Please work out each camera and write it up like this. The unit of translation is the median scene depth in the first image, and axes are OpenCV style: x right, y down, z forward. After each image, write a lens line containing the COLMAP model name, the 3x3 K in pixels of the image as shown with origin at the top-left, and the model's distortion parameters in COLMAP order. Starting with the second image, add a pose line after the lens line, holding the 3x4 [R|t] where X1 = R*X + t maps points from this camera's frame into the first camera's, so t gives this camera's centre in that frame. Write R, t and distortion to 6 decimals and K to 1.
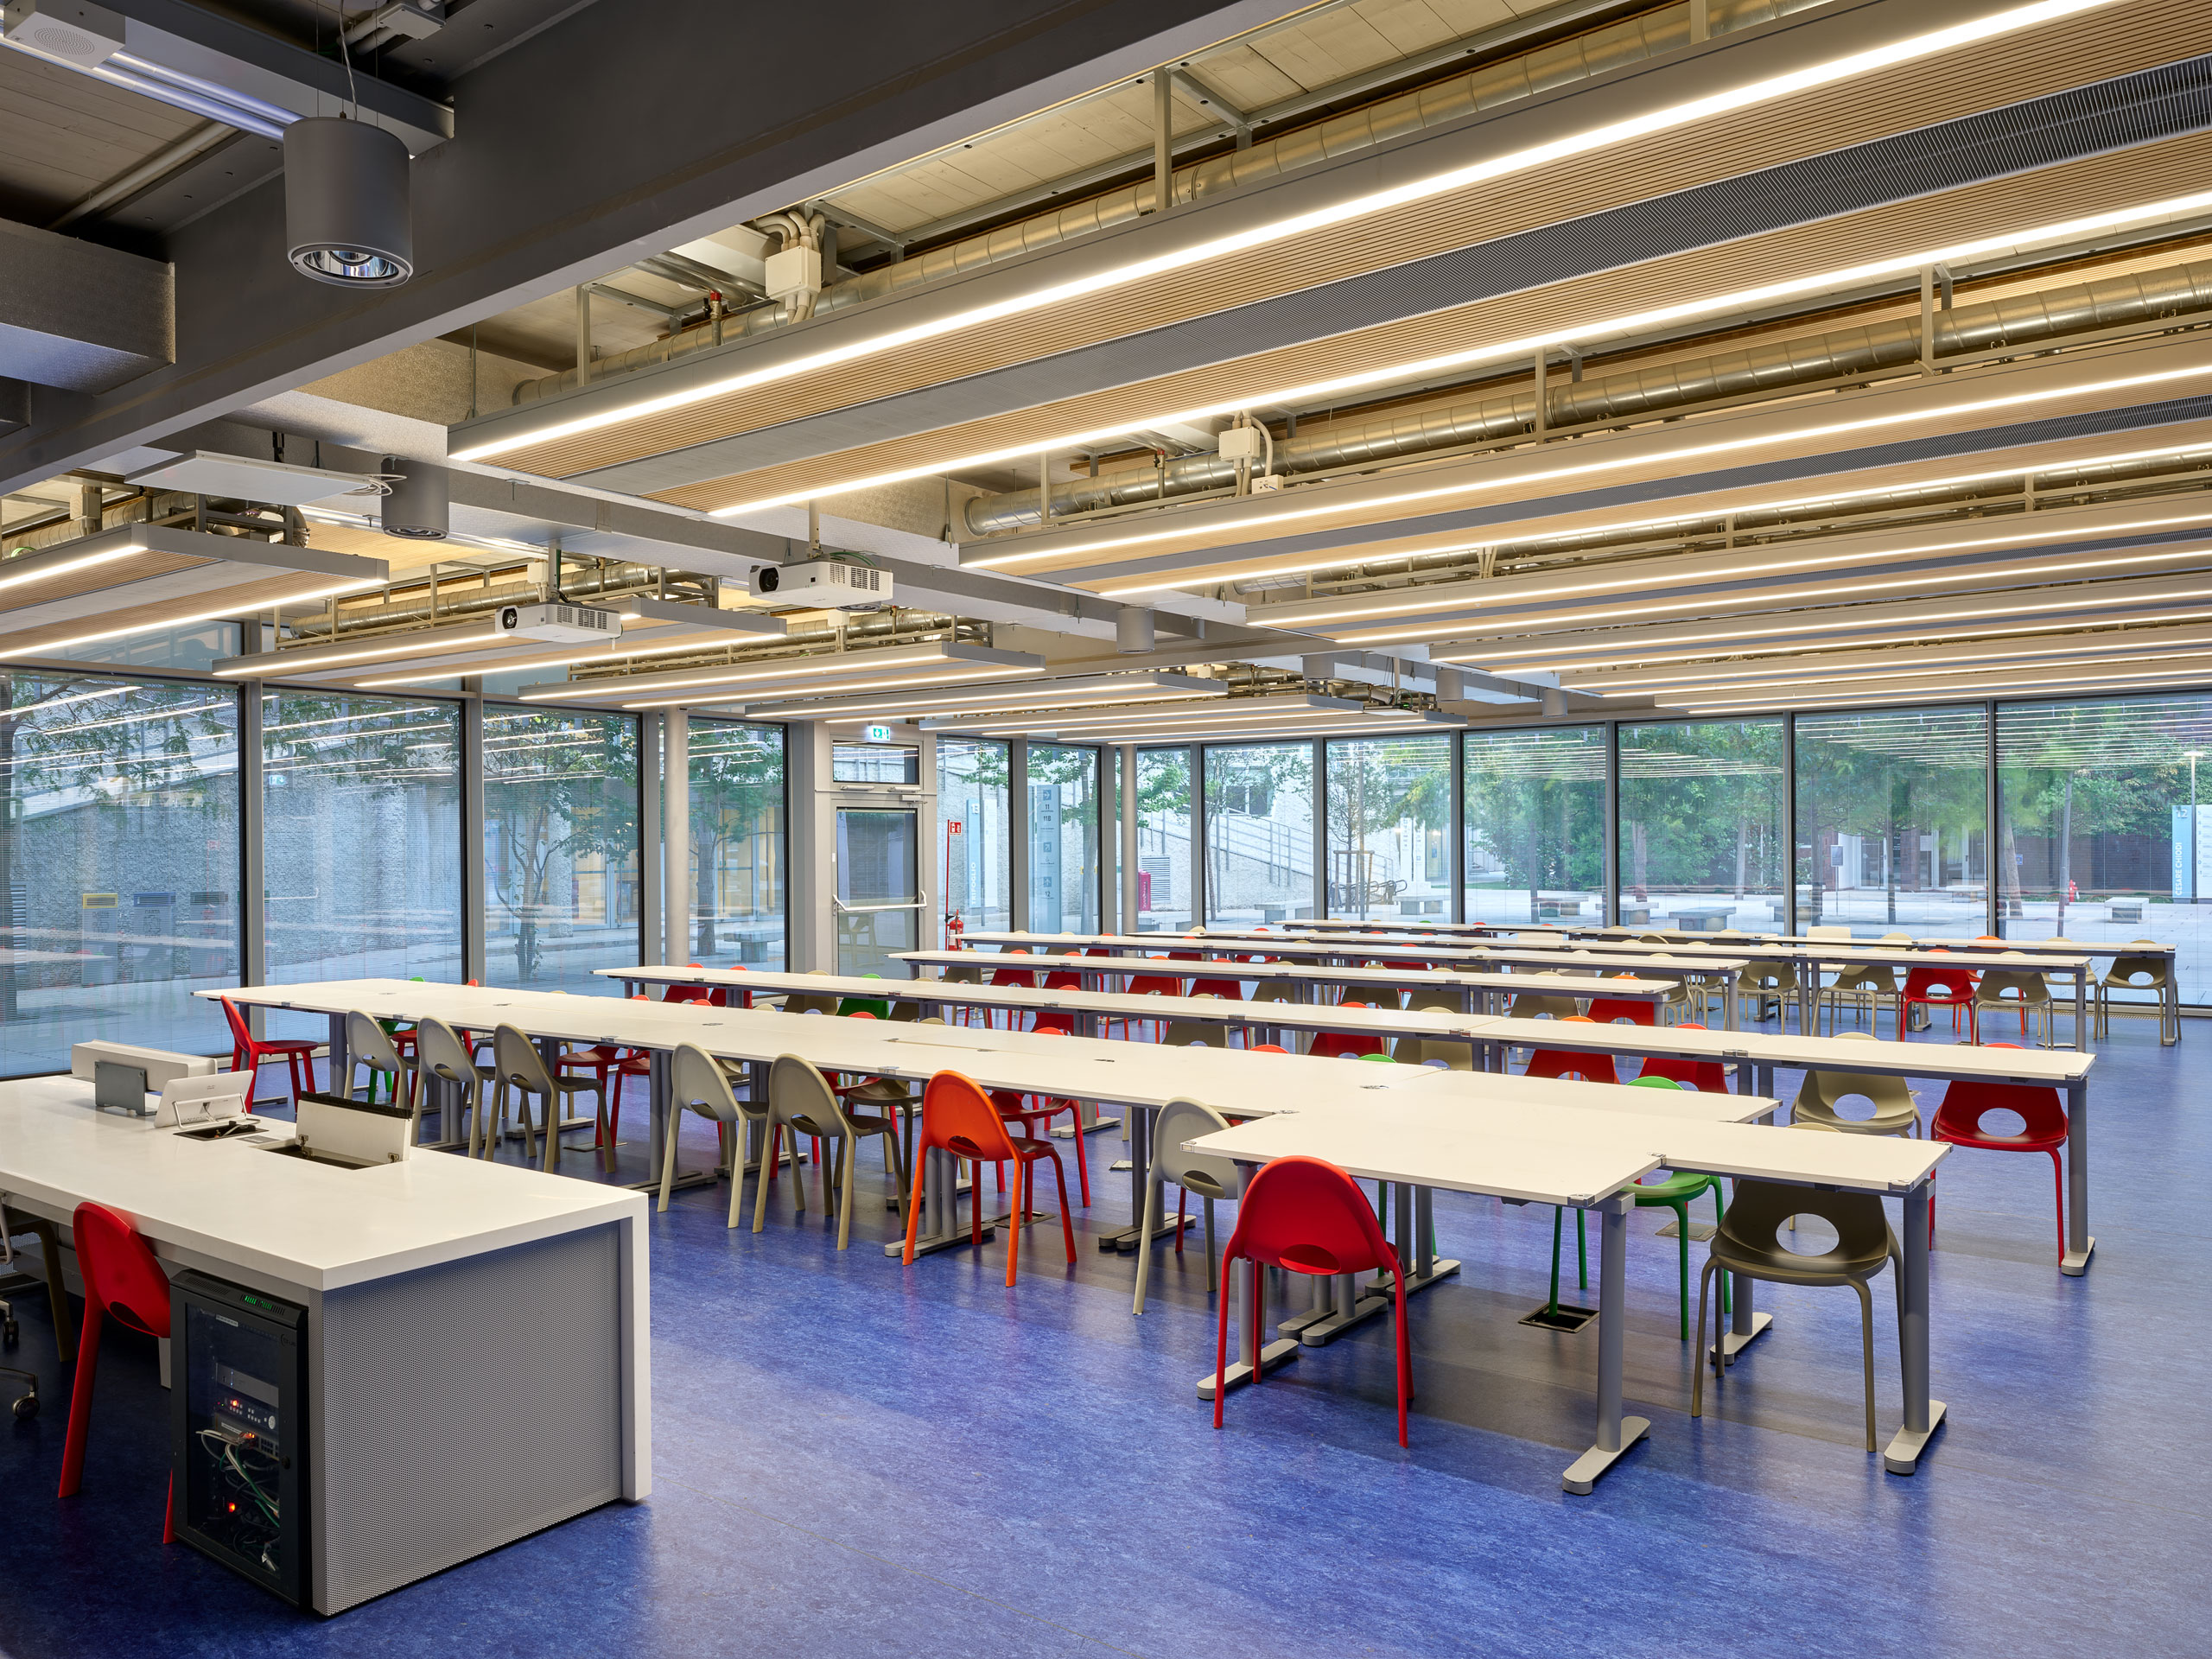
lens RADIAL K [[1598.9, 0, 1146.1], [0, 1598.9, 838.8], [0, 0, 1]] dist [0.079947, -0.001207]
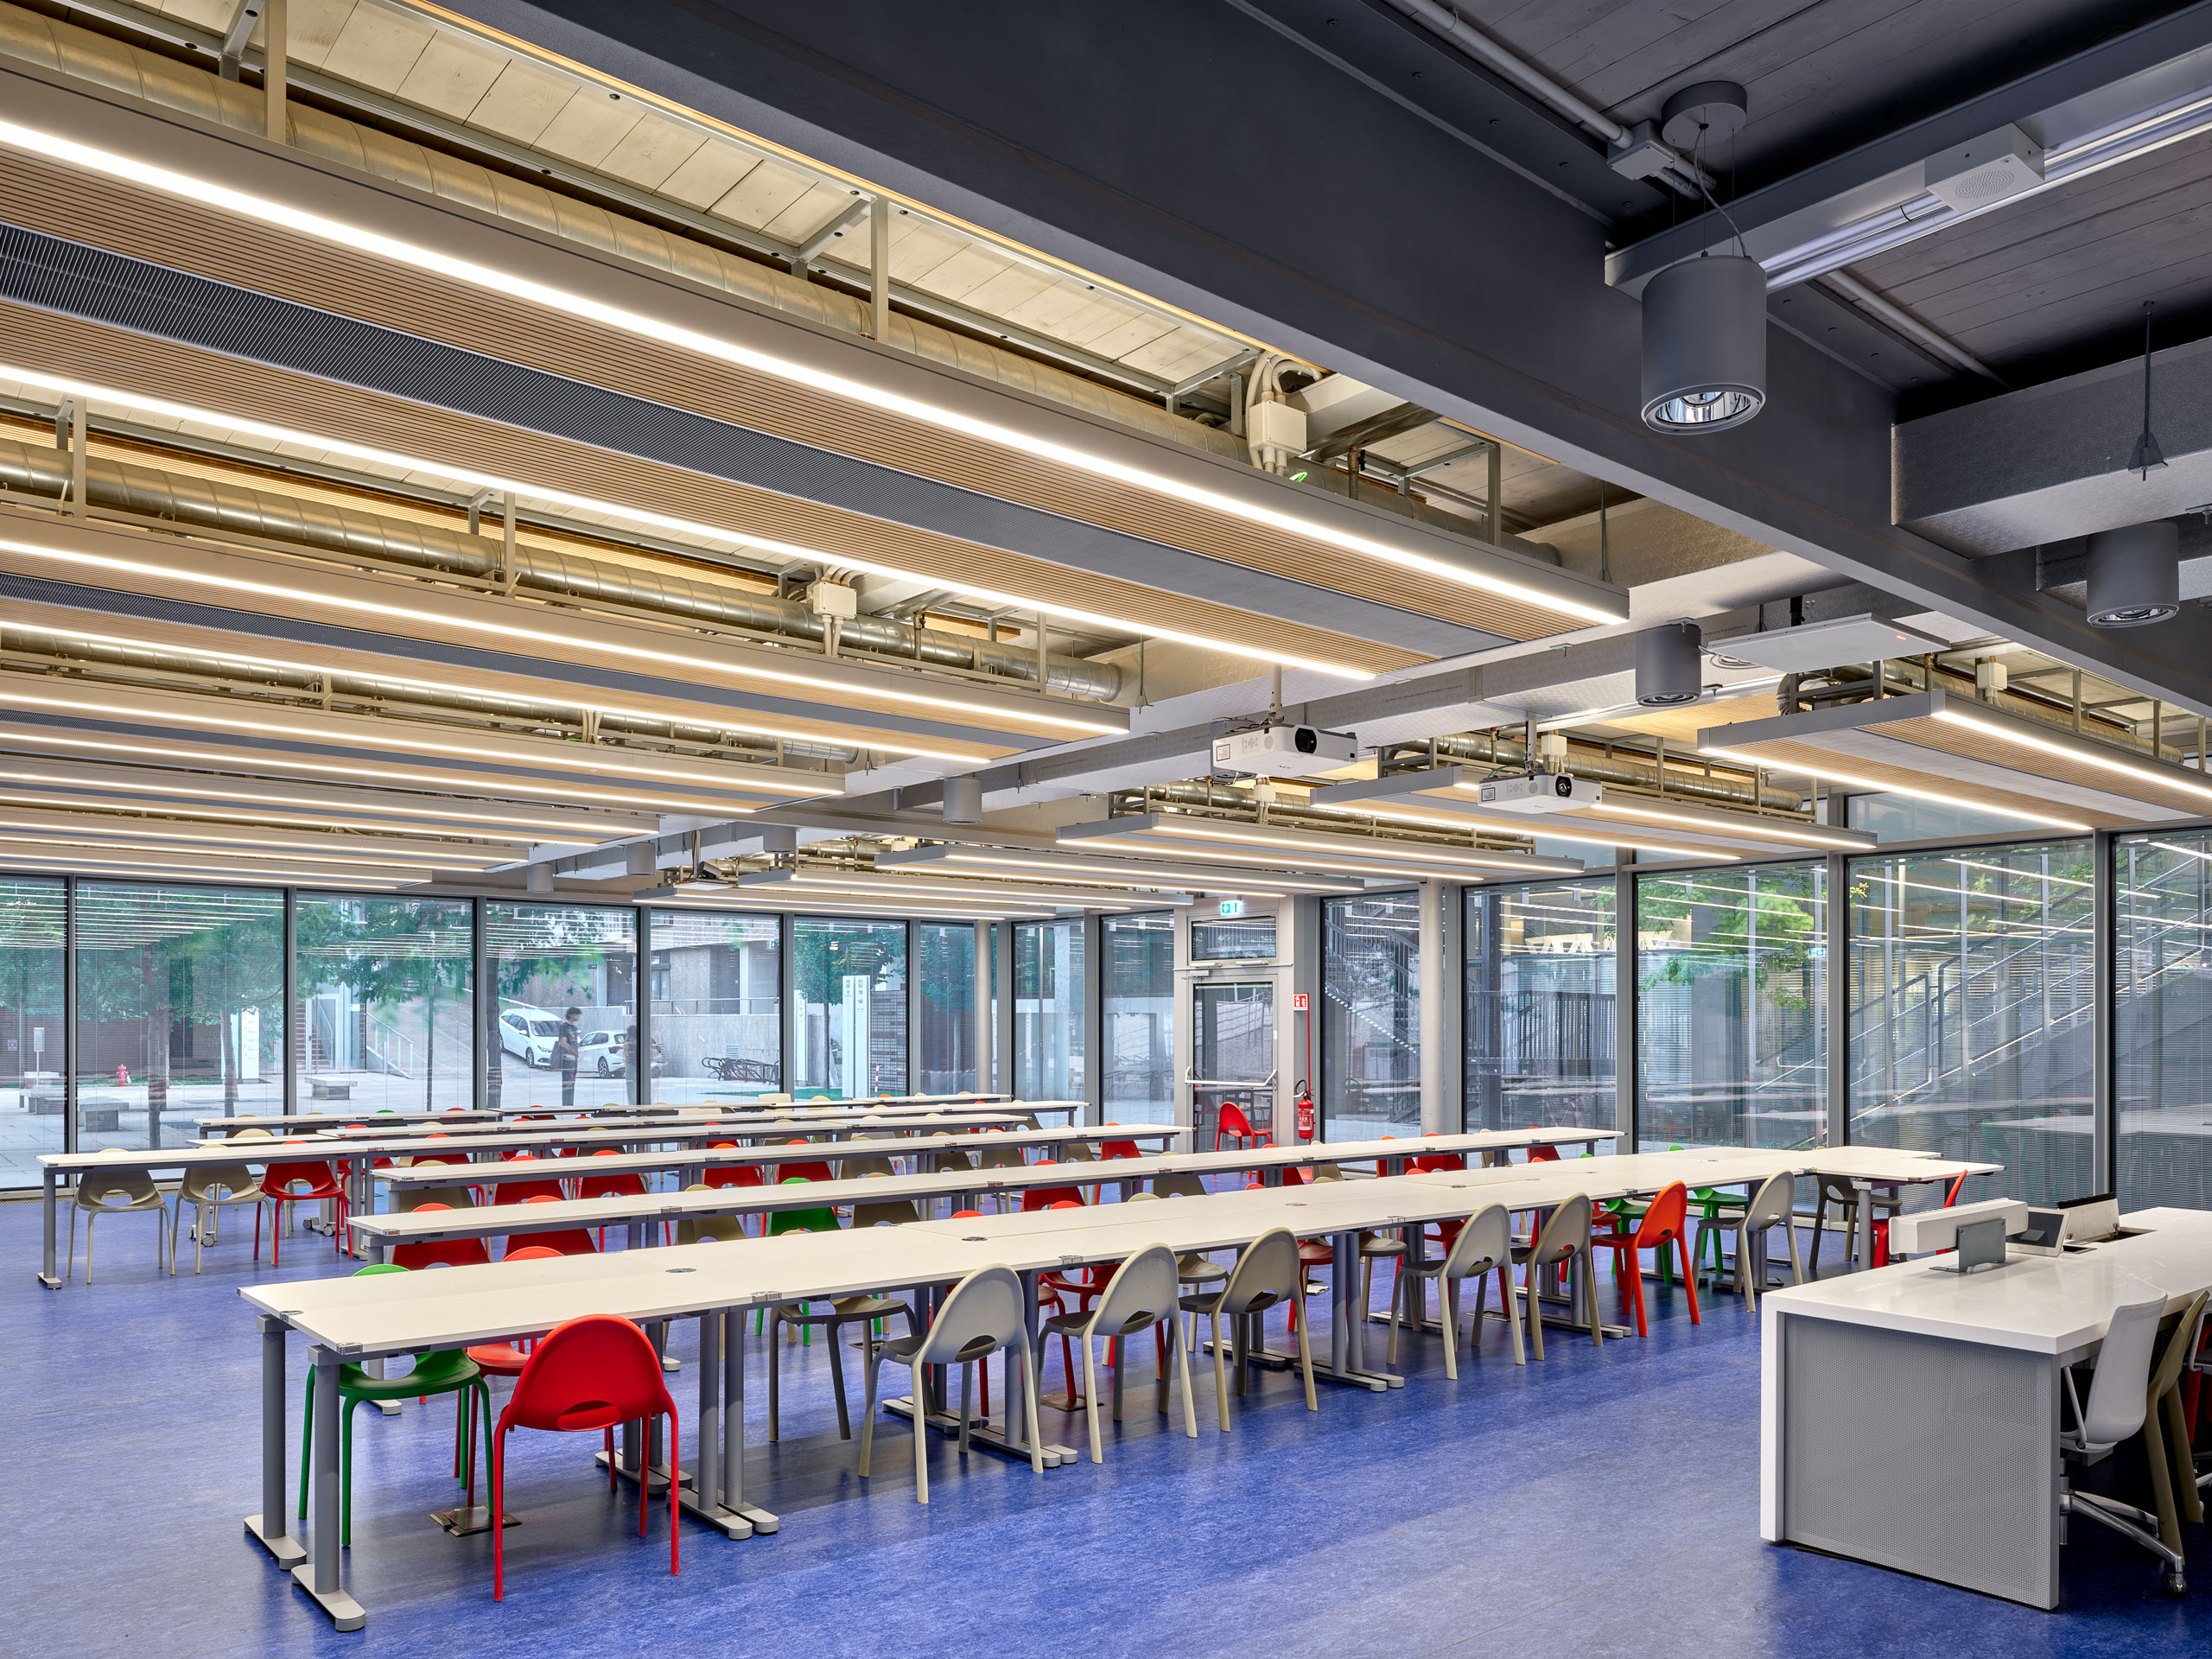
lens RADIAL K [[1580.5, 0, 1107.8], [0, 1580.5, 1063.2], [0, 0, 1]] dist [0.060463, -0.001787]
pose [[0.220051, -0.014705, 0.975378, -0.639035], [-0.008856, 0.999815, 0.017071, 0.009071], [-0.975448, -0.012394, 0.219880, 0.478306]]
